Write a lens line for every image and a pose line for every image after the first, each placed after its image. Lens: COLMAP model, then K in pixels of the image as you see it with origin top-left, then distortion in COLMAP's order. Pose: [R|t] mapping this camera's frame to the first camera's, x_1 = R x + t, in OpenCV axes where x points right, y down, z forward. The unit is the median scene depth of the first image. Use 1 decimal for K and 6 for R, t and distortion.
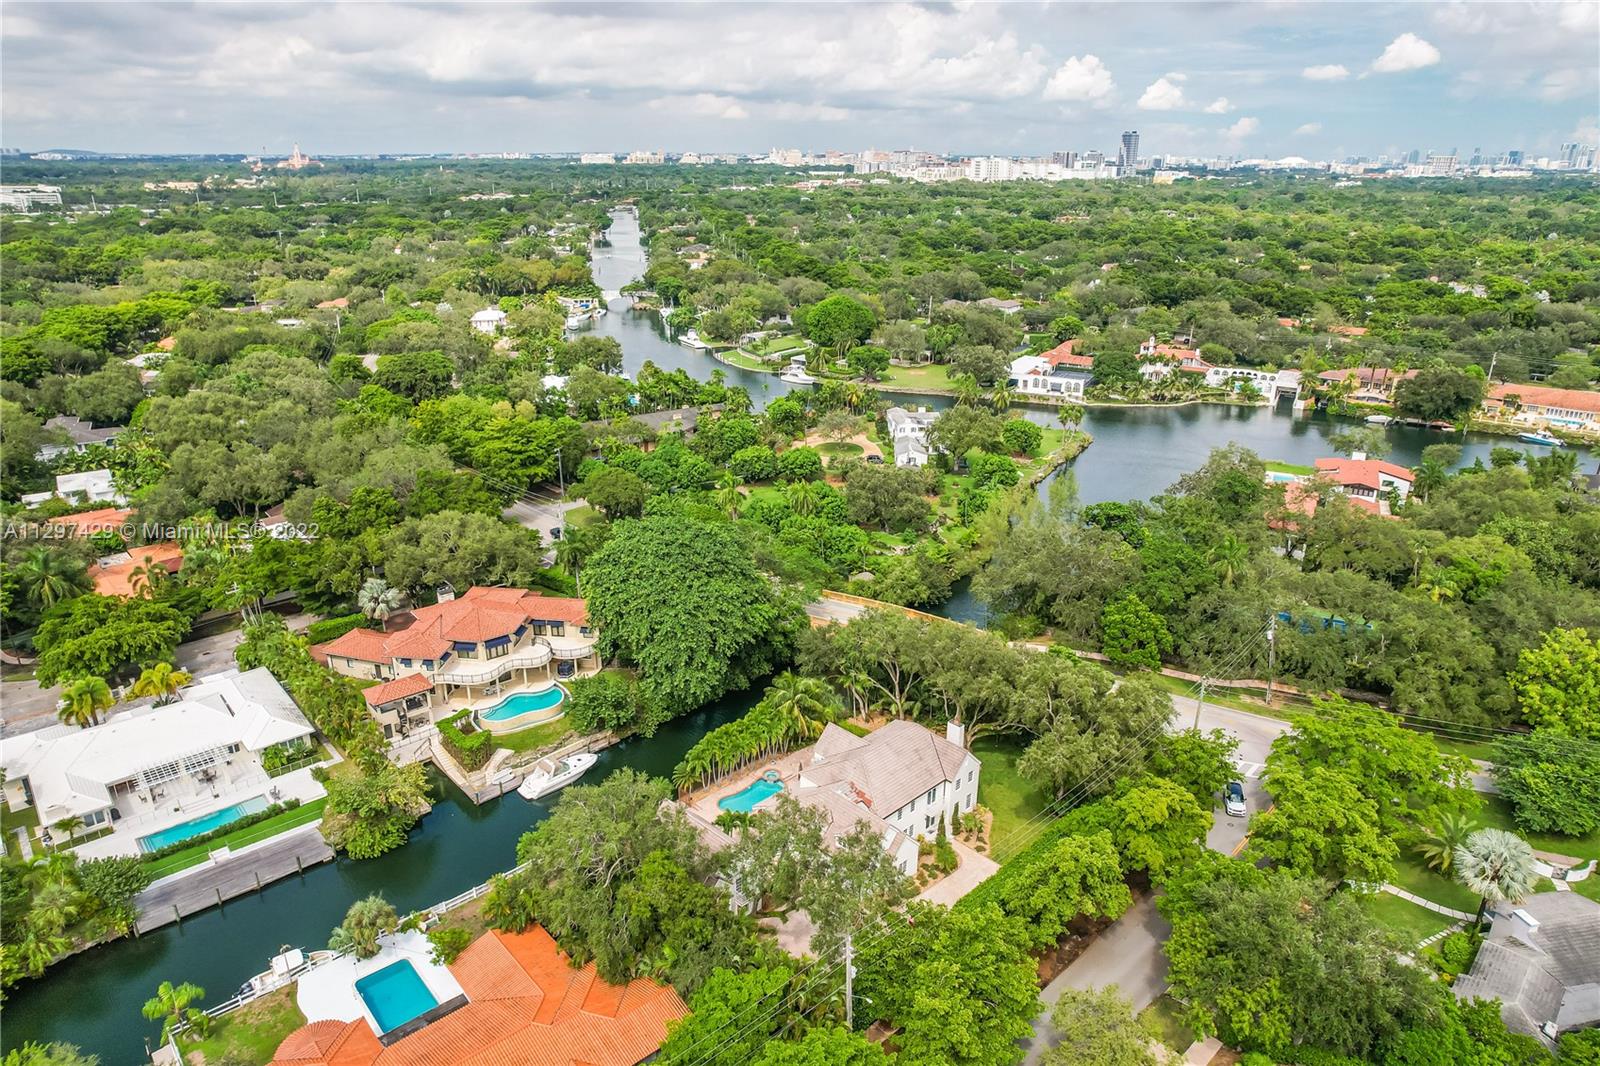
lens RADIAL K [[1027.0, 0, 803.0], [0, 1027.0, 563.9], [0, 0, 1]] dist [-0.081669, 0.062390]
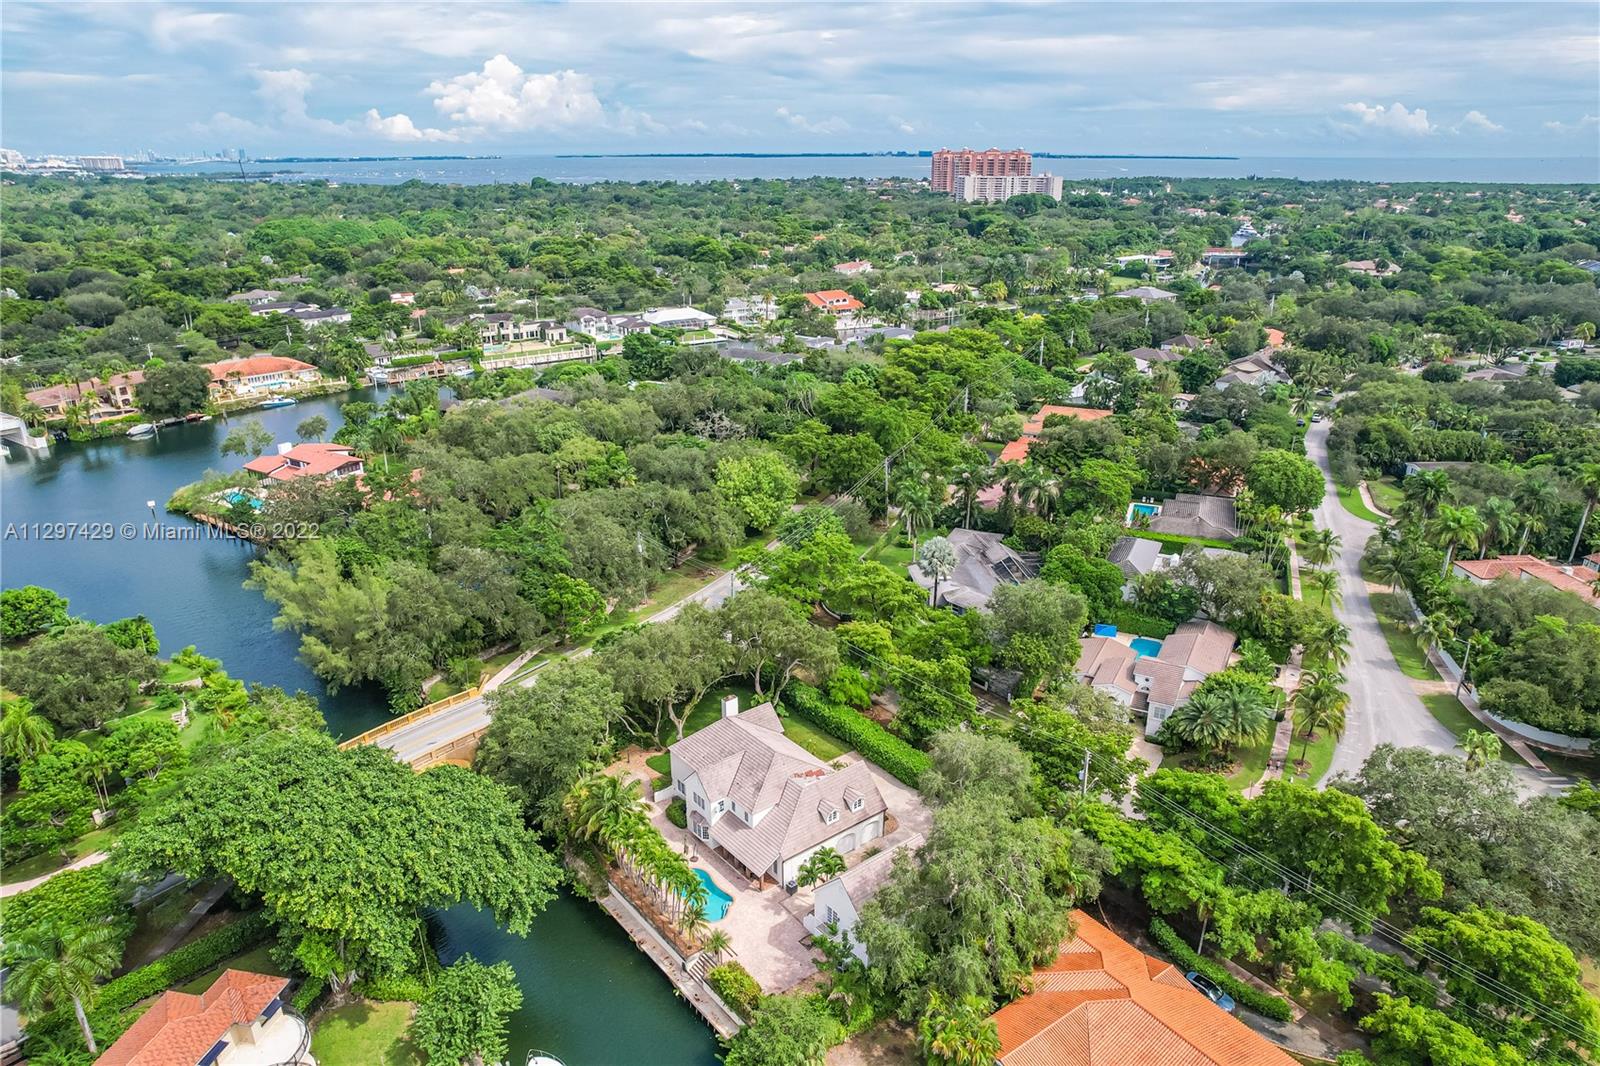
lens RADIAL K [[1027.0, 0, 803.0], [0, 1027.0, 563.9], [0, 0, 1]] dist [-0.081669, 0.062390]
pose [[0.072249, -0.378523, 0.922768, -0.221281], [0.370502, 0.869168, 0.327528, -0.083170], [-0.926017, 0.318224, 0.203041, 0.203236]]
